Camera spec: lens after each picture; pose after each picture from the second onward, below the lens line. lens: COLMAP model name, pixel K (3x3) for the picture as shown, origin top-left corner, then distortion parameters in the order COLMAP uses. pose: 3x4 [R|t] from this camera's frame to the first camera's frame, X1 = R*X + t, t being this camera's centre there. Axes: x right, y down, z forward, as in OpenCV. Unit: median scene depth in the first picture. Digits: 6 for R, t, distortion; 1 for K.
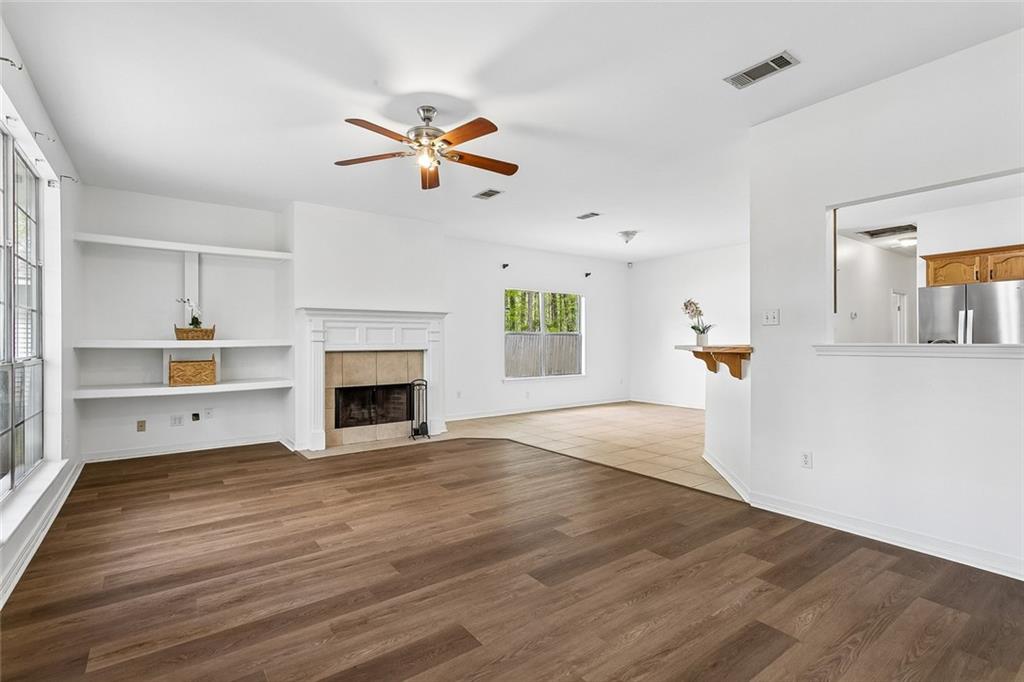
lens RADIAL K [[479.4, 0, 508.8], [0, 479.4, 332.9], [0, 0, 1]] dist [0.001931, 0.000288]
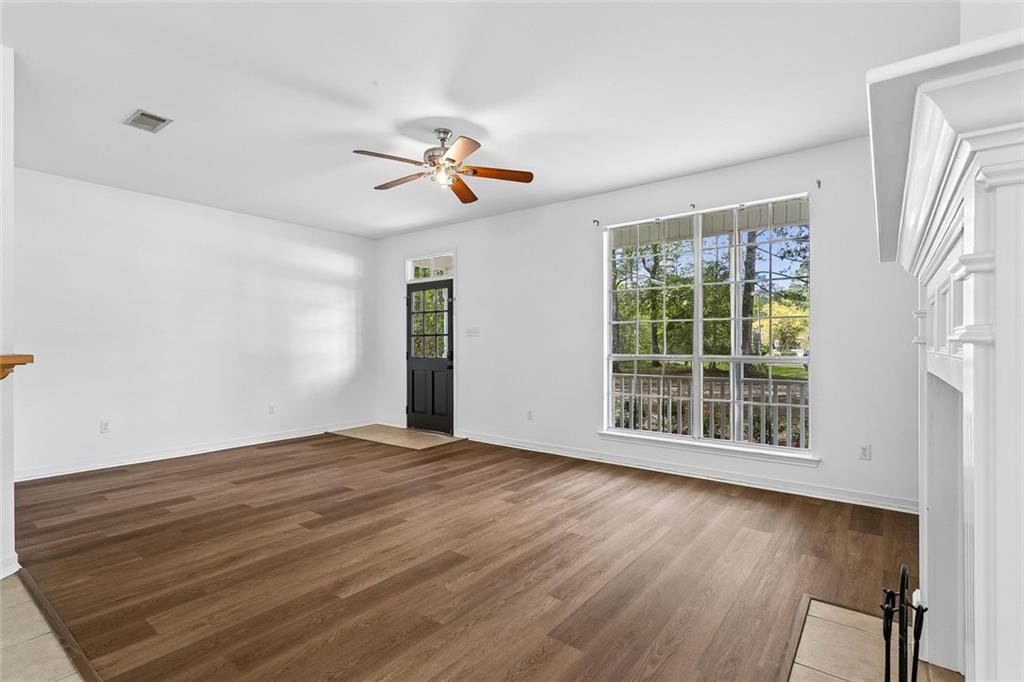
lens RADIAL K [[485.9, 0, 510.8], [0, 485.9, 348.3], [0, 0, 1]] dist [0.000903, 0.000107]
pose [[-0.960995, 0.004211, -0.276534, -0.010215], [0.006774, 0.999942, -0.008315, 0.028757], [0.276483, -0.009864, -0.960968, 1.649864]]
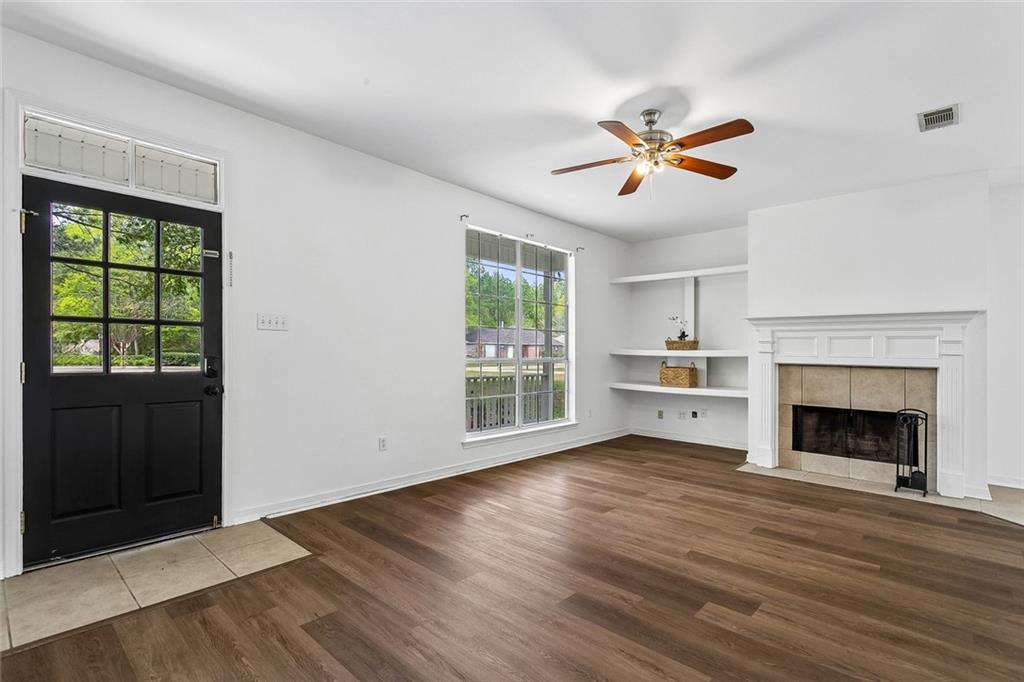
lens RADIAL K [[485.9, 0, 510.8], [0, 485.9, 348.3], [0, 0, 1]] dist [0.000903, 0.000107]
pose [[0.193602, 0.003184, -0.981075, 0.586114], [0.001368, 0.999993, 0.003516, 0.006644], [0.981079, -0.002023, 0.193596, 0.417044]]
